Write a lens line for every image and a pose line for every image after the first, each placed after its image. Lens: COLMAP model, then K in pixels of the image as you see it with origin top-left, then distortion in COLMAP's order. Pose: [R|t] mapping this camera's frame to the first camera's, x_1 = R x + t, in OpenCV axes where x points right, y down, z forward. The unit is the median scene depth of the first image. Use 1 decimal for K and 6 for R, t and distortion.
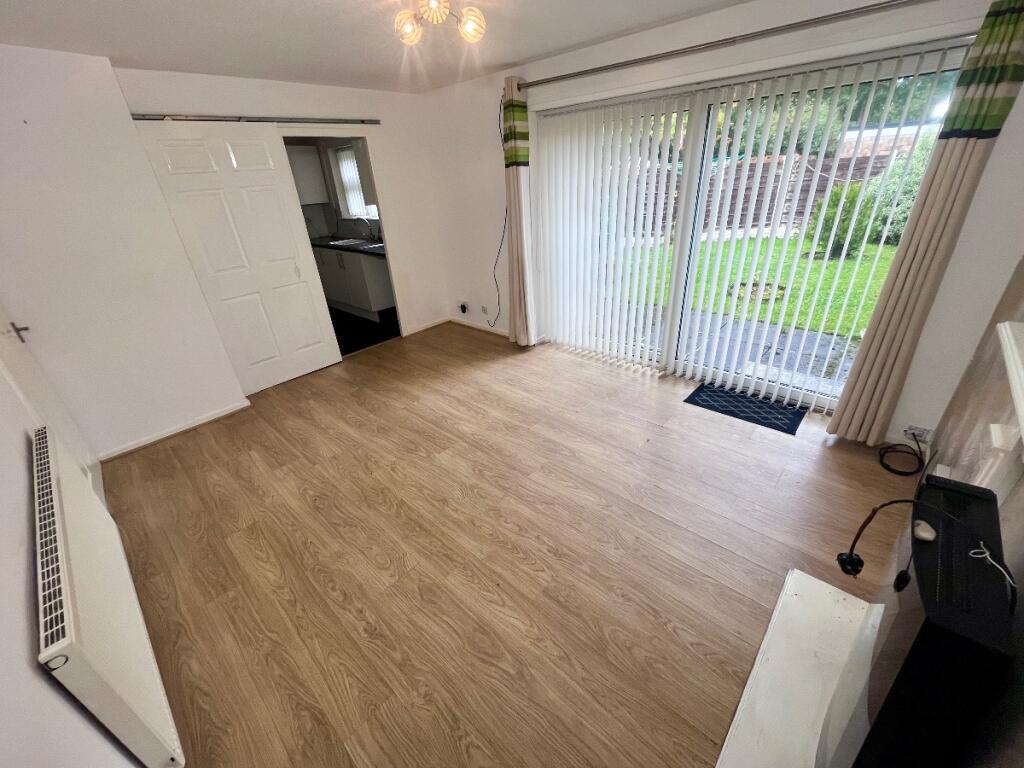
lens RADIAL K [[412.9, 0, 510.4], [0, 412.9, 384.0], [0, 0, 1]] dist [-0.011173, -0.000222]
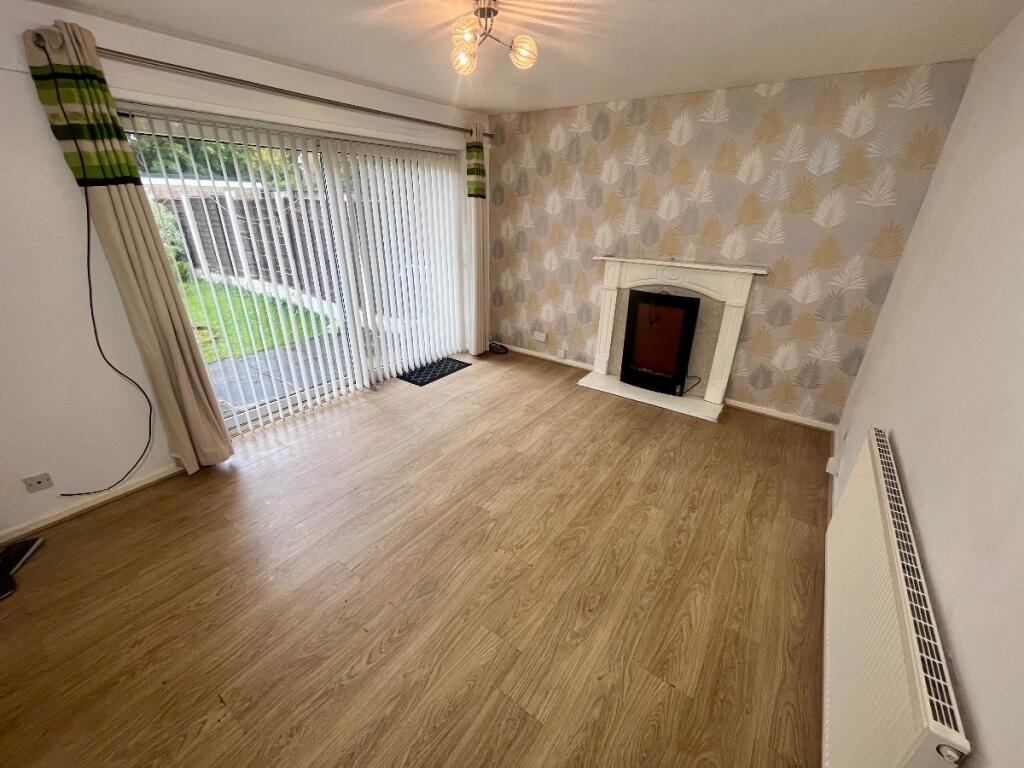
lens RADIAL K [[412.9, 0, 510.0], [0, 412.9, 384.9], [0, 0, 1]] dist [-0.011173, -0.000222]
pose [[-0.127789, -0.351130, 0.927566, -0.933788], [0.443760, 0.816155, 0.370091, -0.368888], [-0.886987, 0.458910, 0.051522, 0.836997]]
